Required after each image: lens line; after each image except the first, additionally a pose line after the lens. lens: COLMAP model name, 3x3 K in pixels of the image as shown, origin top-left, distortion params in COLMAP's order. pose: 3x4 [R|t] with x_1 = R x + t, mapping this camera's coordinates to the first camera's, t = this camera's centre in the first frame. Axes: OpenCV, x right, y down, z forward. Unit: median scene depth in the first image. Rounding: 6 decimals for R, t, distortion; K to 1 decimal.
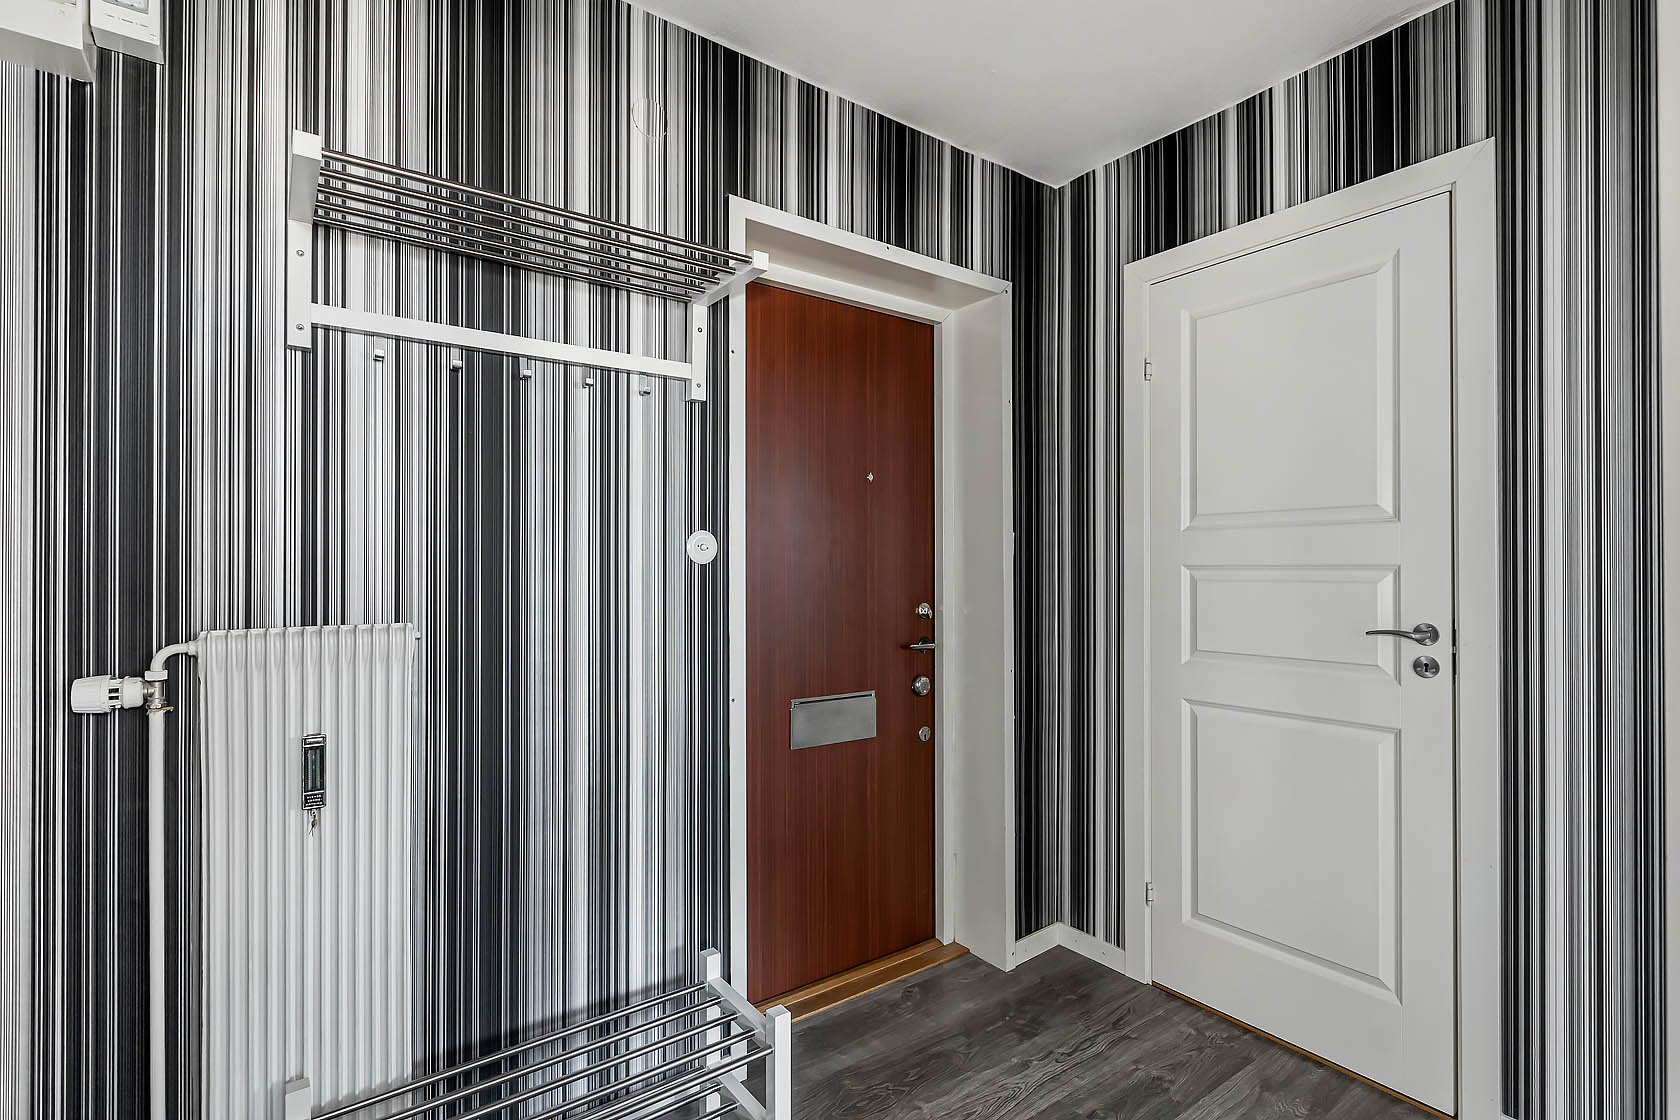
lens RADIAL K [[782.1, 0, 835.7], [0, 782.1, 561.9], [0, 0, 1]] dist [-0.040510, 0.015430]
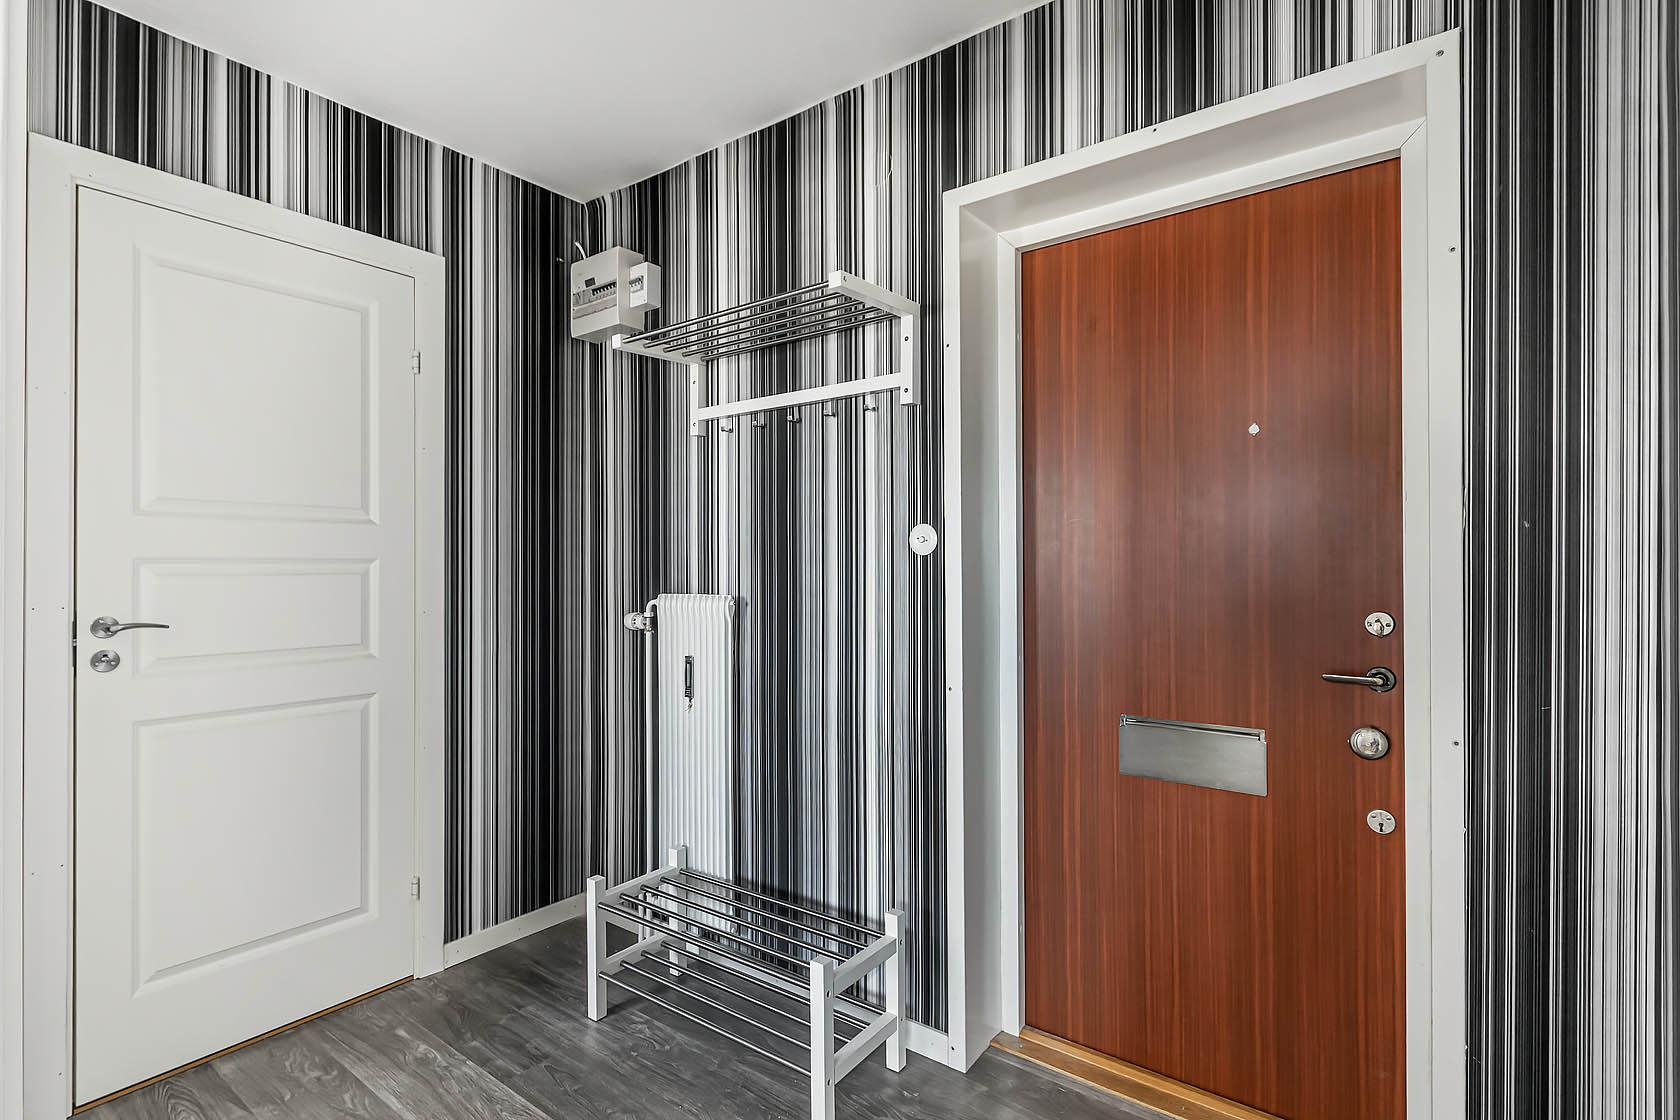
lens RADIAL K [[782.1, 0, 835.7], [0, 782.1, 561.9], [0, 0, 1]] dist [-0.040510, 0.015430]
pose [[0.292865, -0.004720, -0.956142, 0.875498], [0.011855, 0.999929, -0.001306, 0.012672], [0.956080, -0.010952, 0.292900, 0.617691]]
